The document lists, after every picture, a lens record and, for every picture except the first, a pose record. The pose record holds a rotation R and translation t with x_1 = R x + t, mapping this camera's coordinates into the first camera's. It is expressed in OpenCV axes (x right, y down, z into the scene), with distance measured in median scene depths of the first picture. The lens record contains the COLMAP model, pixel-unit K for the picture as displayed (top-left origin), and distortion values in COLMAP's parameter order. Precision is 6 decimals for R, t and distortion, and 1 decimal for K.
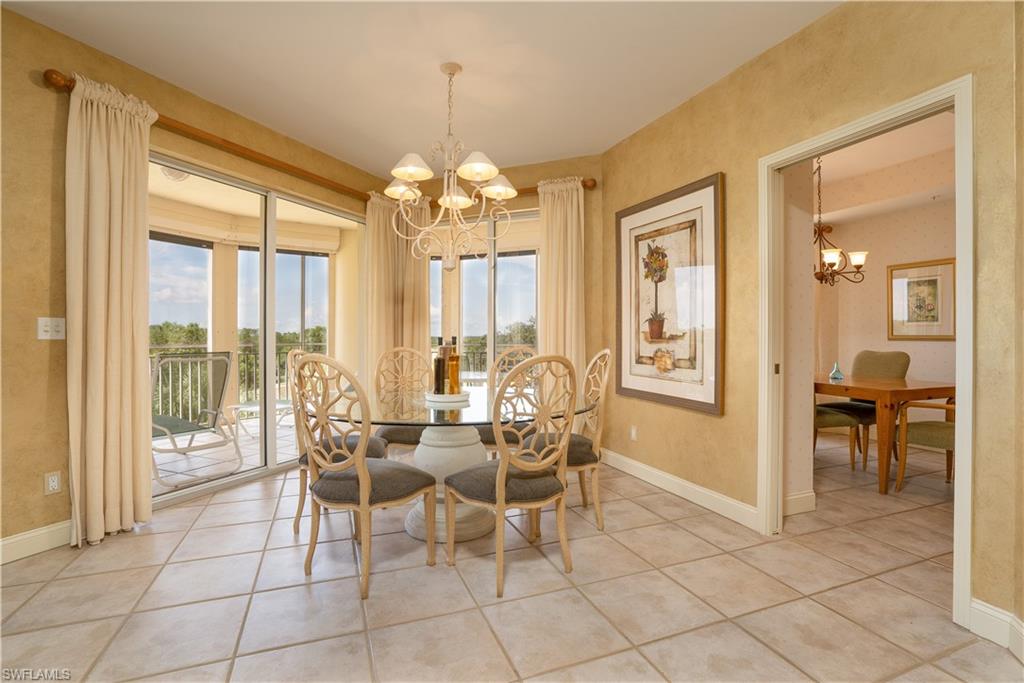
lens RADIAL K [[488.5, 0, 516.5], [0, 488.5, 333.4], [0, 0, 1]] dist [-0.023482, 0.002638]
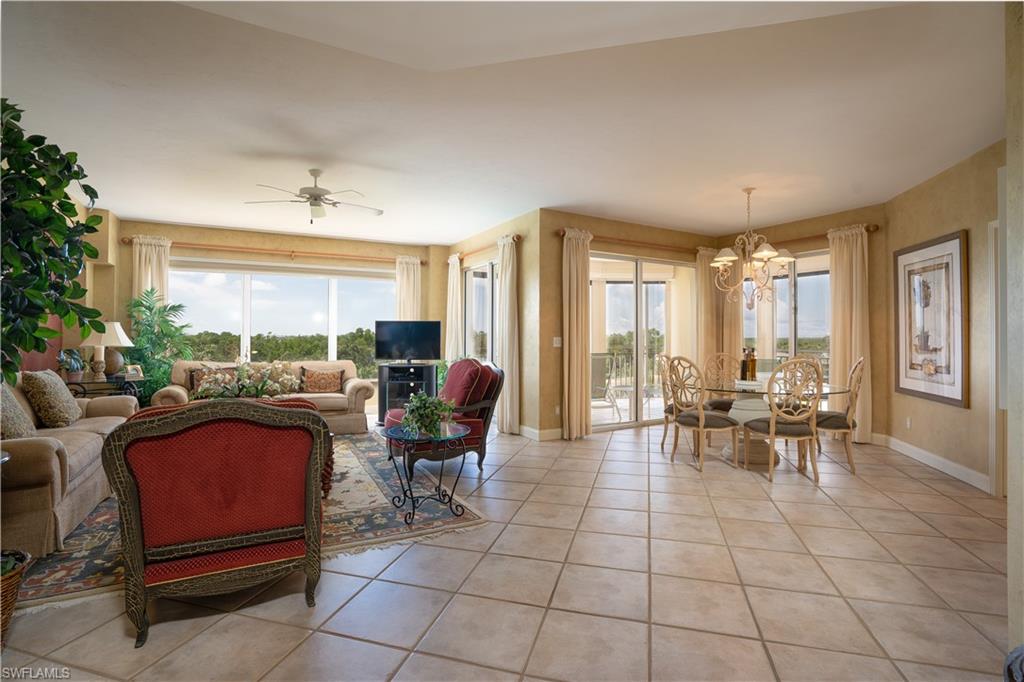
lens RADIAL K [[488.5, 0, 515.5], [0, 488.5, 327.3], [0, 0, 1]] dist [-0.023482, 0.002638]
pose [[0.802371, -0.009178, -0.596755, 0.196477], [0.000424, 0.999890, -0.014809, -0.035656], [0.596825, 0.011629, 0.802287, -0.760605]]
